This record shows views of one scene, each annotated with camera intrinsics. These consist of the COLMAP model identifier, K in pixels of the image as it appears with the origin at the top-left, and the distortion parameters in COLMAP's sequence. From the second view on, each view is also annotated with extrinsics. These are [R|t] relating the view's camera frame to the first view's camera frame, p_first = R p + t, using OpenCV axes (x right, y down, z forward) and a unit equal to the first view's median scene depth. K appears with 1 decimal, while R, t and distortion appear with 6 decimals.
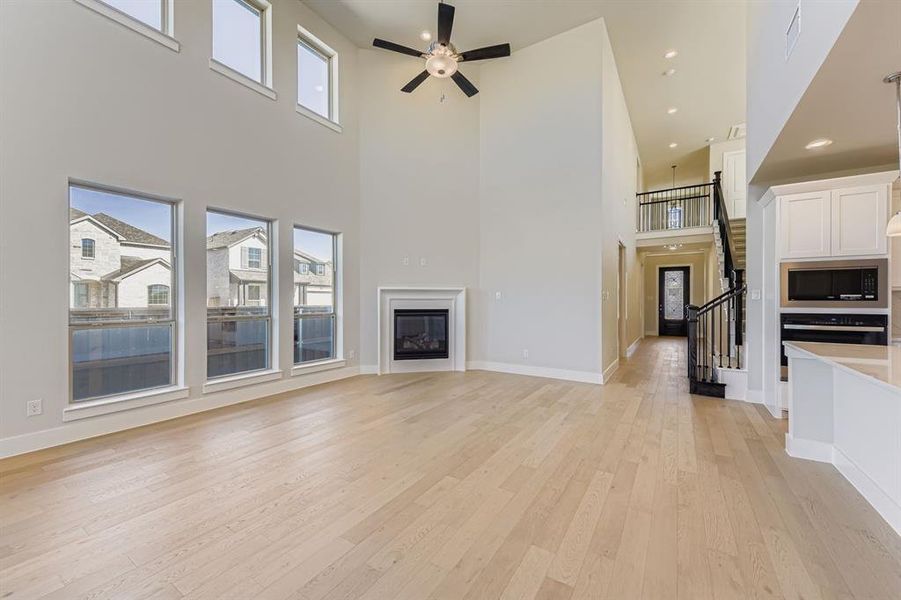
lens RADIAL K [[356.7, 0, 445.5], [0, 356.7, 299.2], [0, 0, 1]] dist [0.014906, -0.003756]
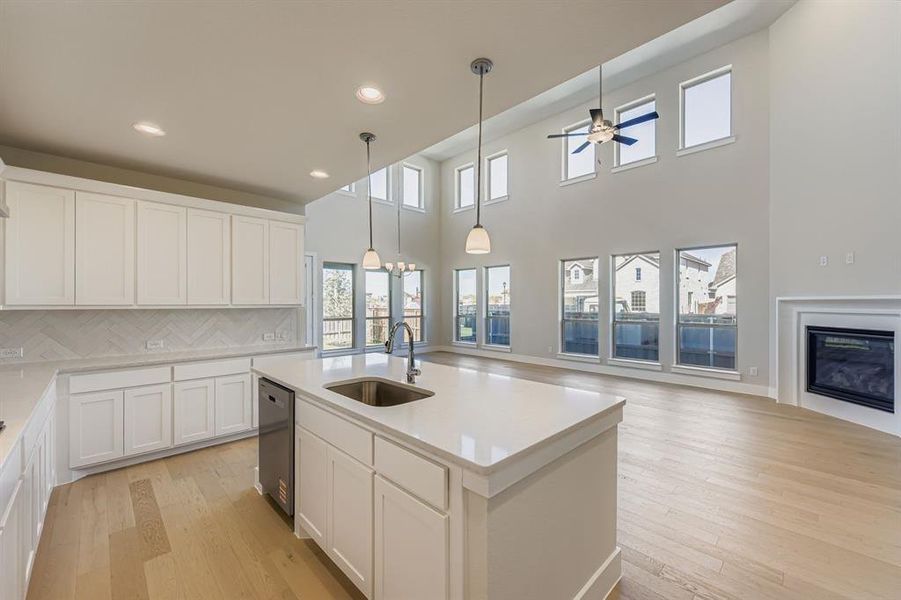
lens RADIAL K [[356.7, 0, 455.9], [0, 356.7, 301.4], [0, 0, 1]] dist [0.014906, -0.003756]
pose [[-0.207125, -0.005344, -0.978300, 0.810095], [0.003437, 0.999975, -0.006190, -0.022524], [0.978309, -0.004644, -0.207101, 0.431397]]
